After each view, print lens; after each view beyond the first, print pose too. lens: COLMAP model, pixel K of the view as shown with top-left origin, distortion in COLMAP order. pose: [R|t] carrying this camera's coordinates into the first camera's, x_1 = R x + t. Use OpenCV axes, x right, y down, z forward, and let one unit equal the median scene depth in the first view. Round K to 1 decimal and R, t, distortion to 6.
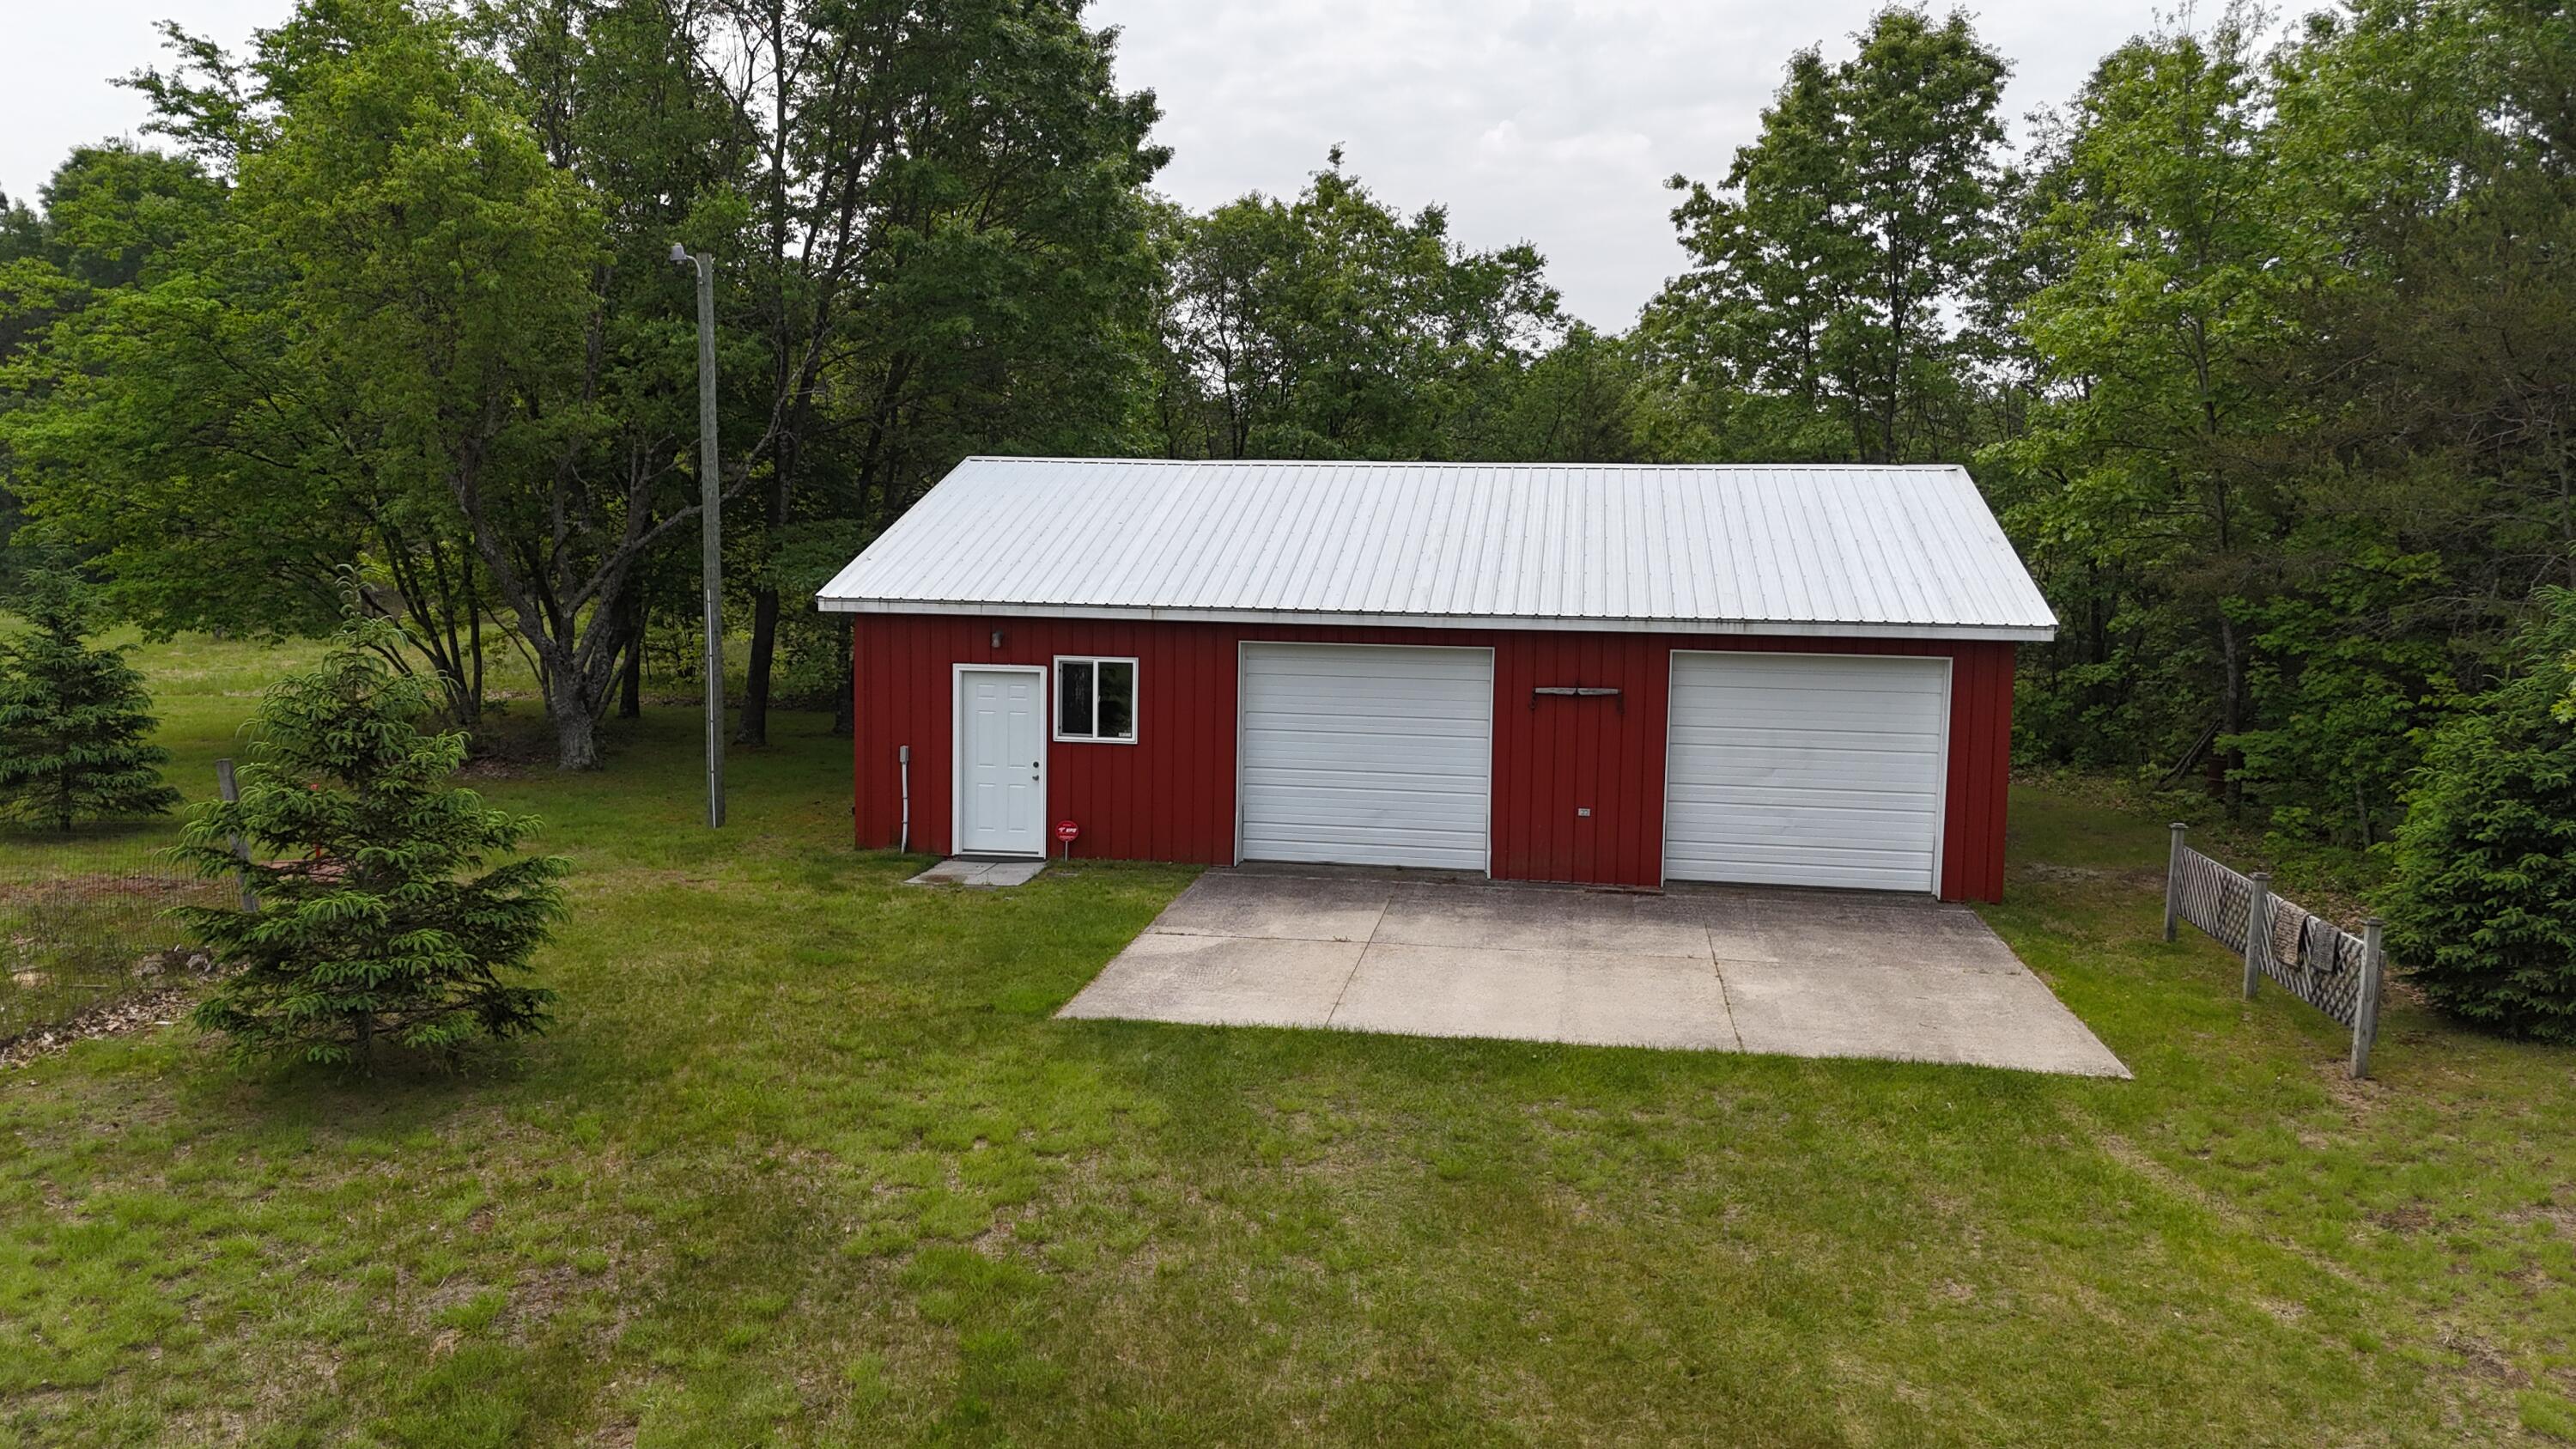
lens RADIAL K [[1894.1, 0, 1293.9], [0, 1894.1, 714.7], [0, 0, 1]] dist [0.074349, -0.077267]
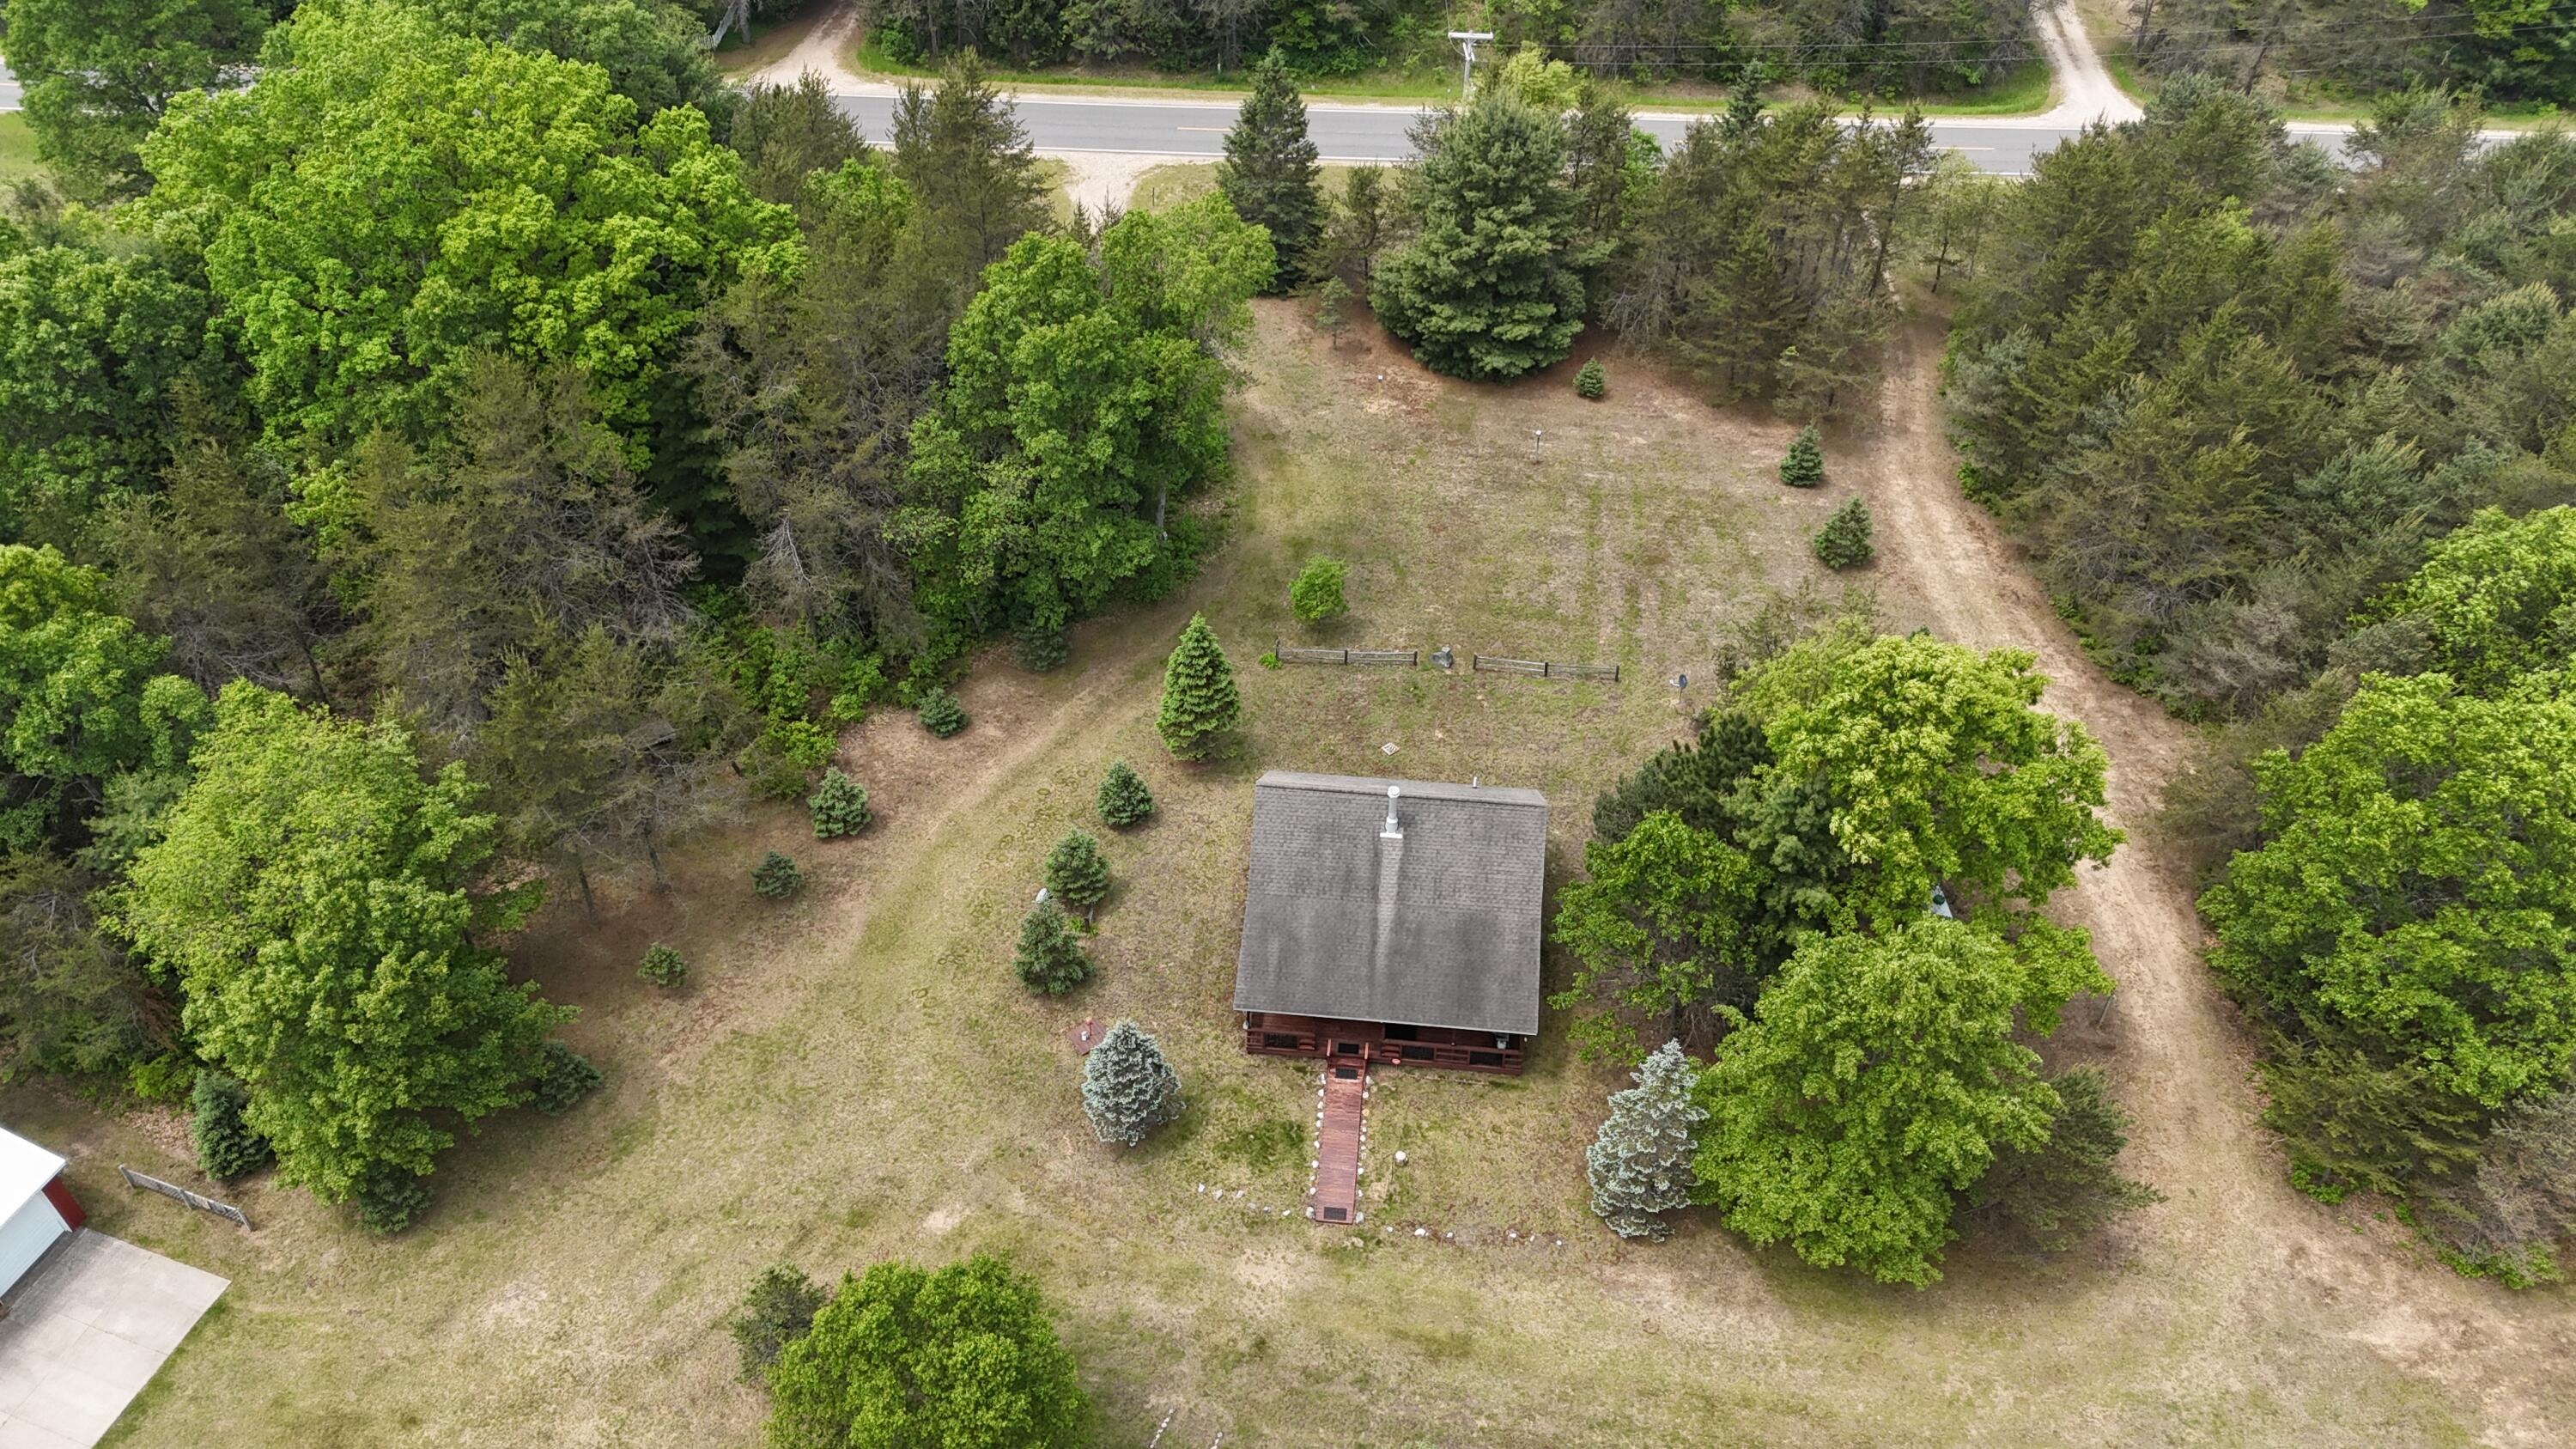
lens RADIAL K [[1894.1, 0, 1293.9], [0, 1894.1, 714.7], [0, 0, 1]] dist [0.074349, -0.077267]
pose [[0.178028, -0.670809, 0.719945, -1.173033], [0.080533, 0.739111, 0.668753, -2.869766], [-0.980725, -0.061077, 0.185604, -1.743852]]
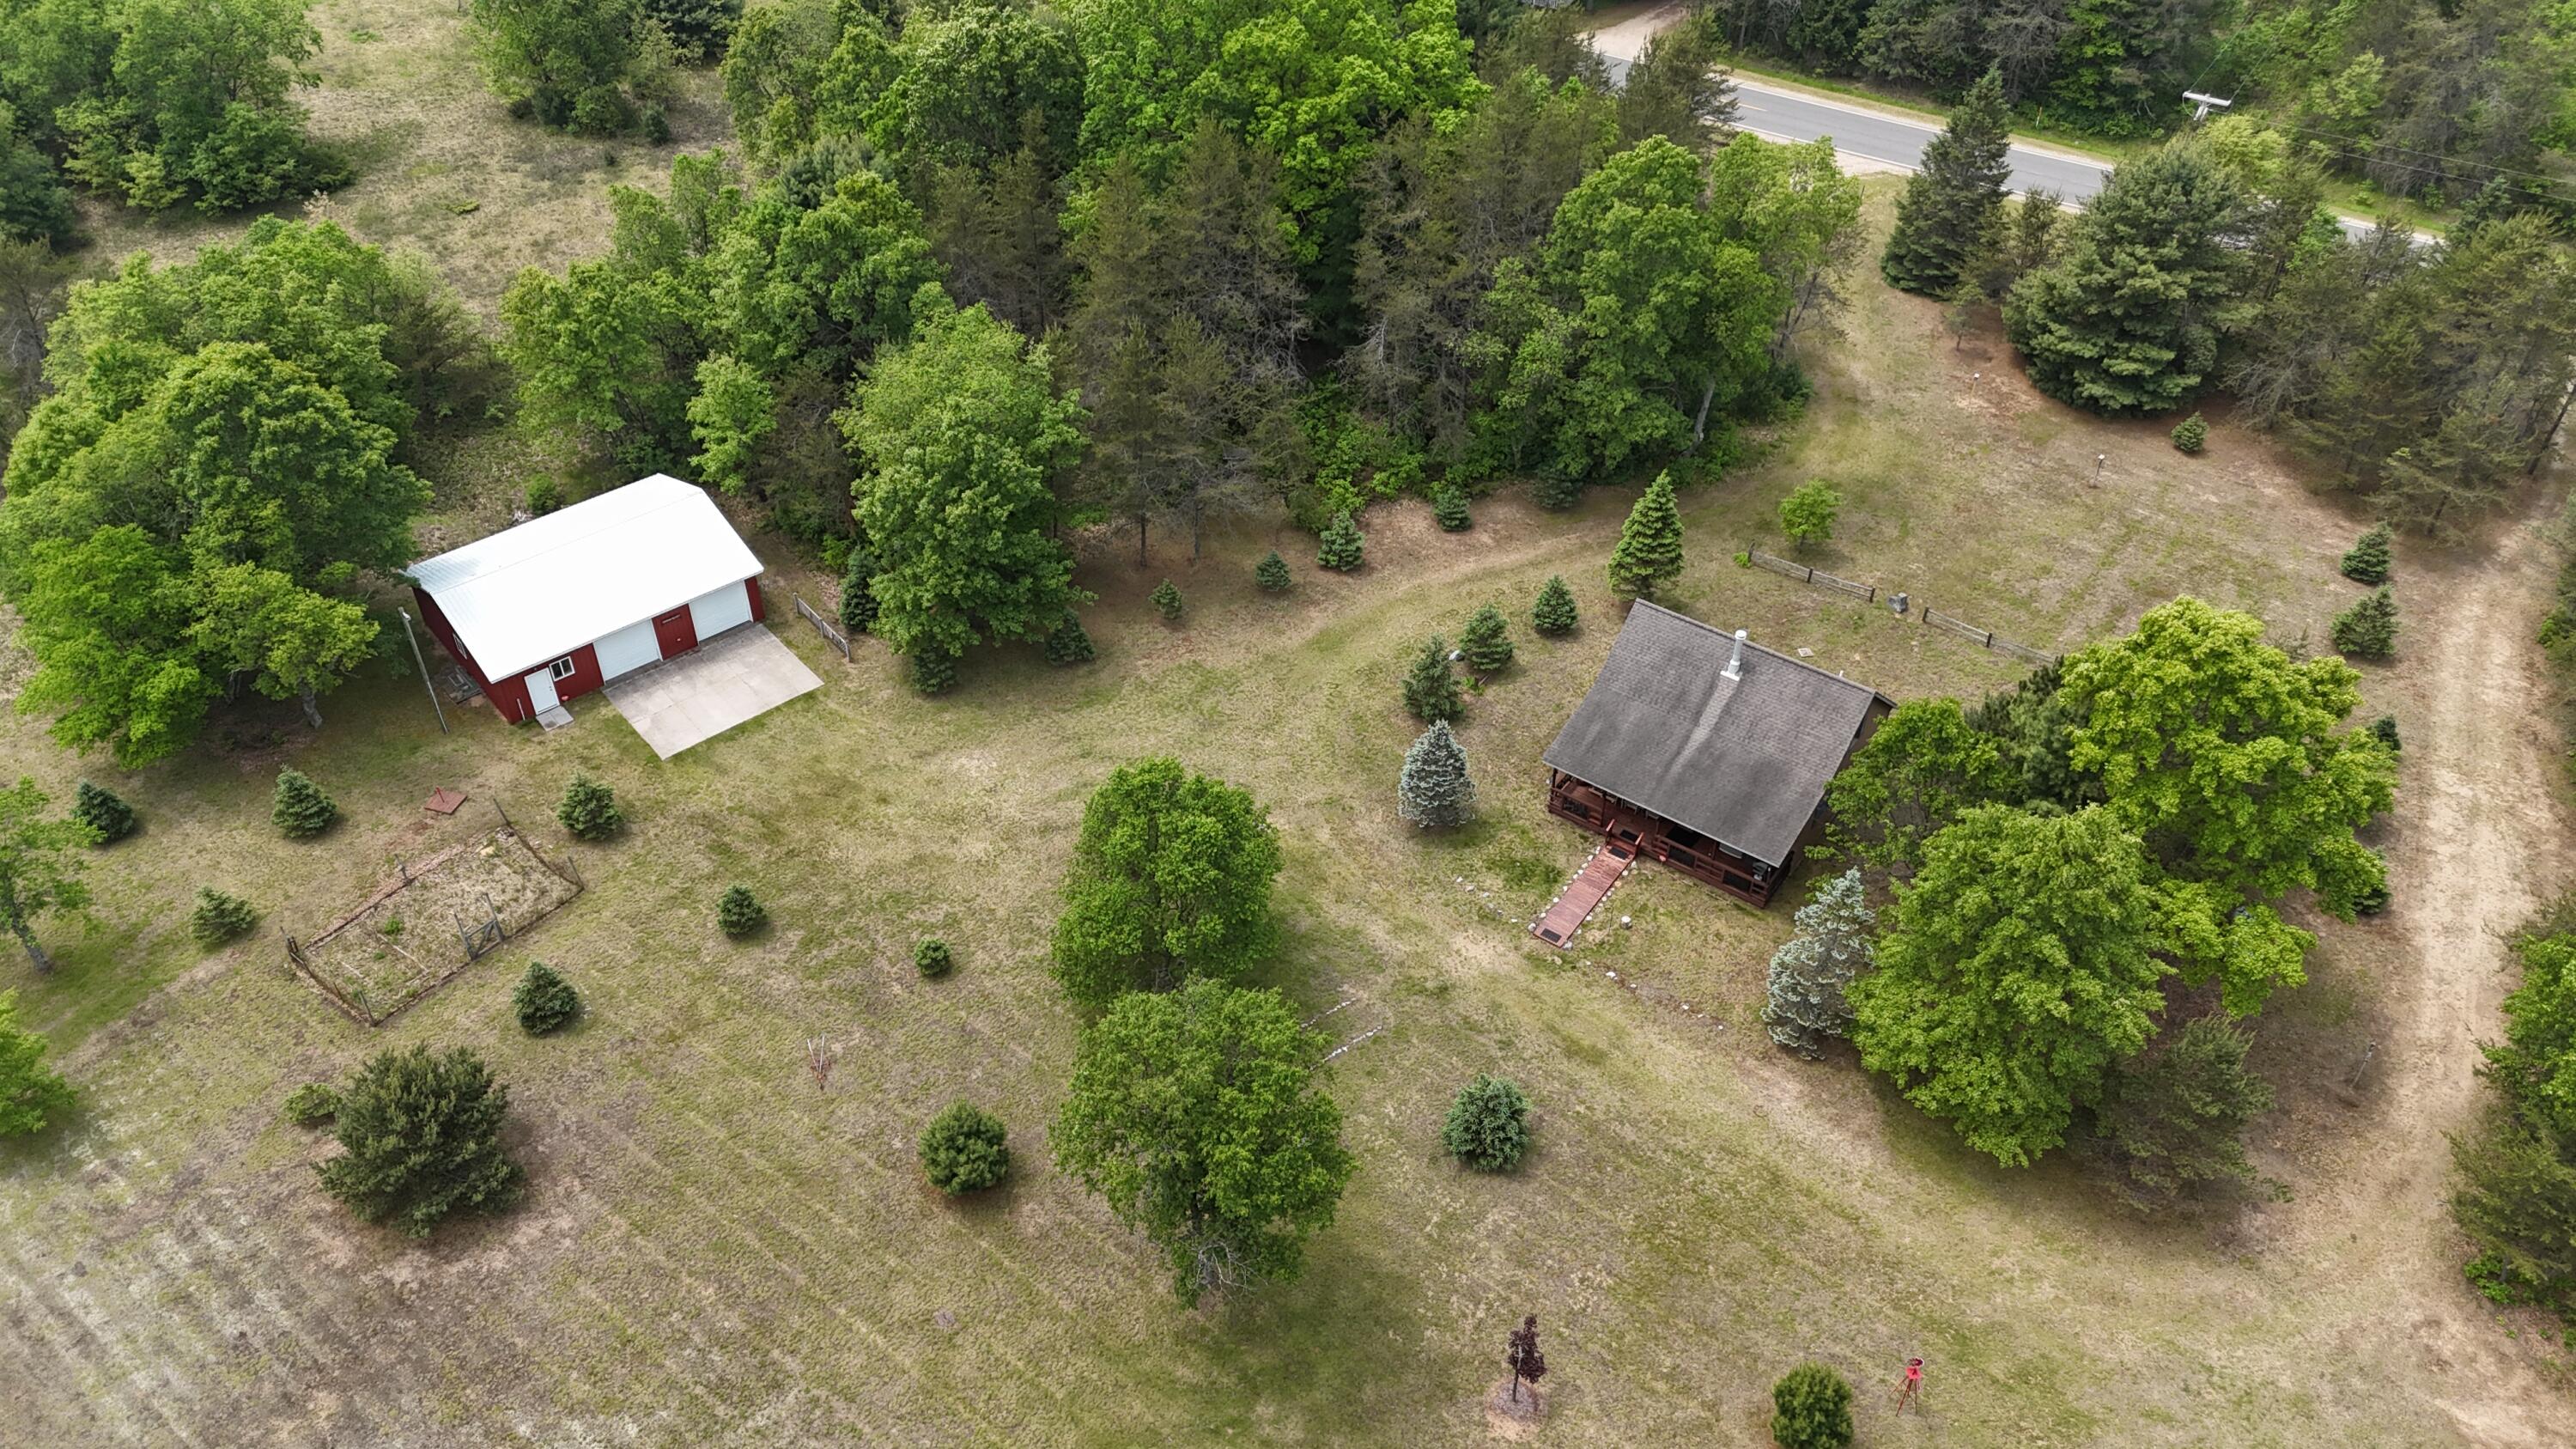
lens RADIAL K [[1894.1, 0, 1293.9], [0, 1894.1, 714.7], [0, 0, 1]] dist [0.074349, -0.077267]
pose [[0.649440, -0.496615, 0.575848, -1.795132], [0.068190, 0.792268, 0.606352, -2.770123], [-0.757349, -0.354522, 0.548394, -2.955004]]
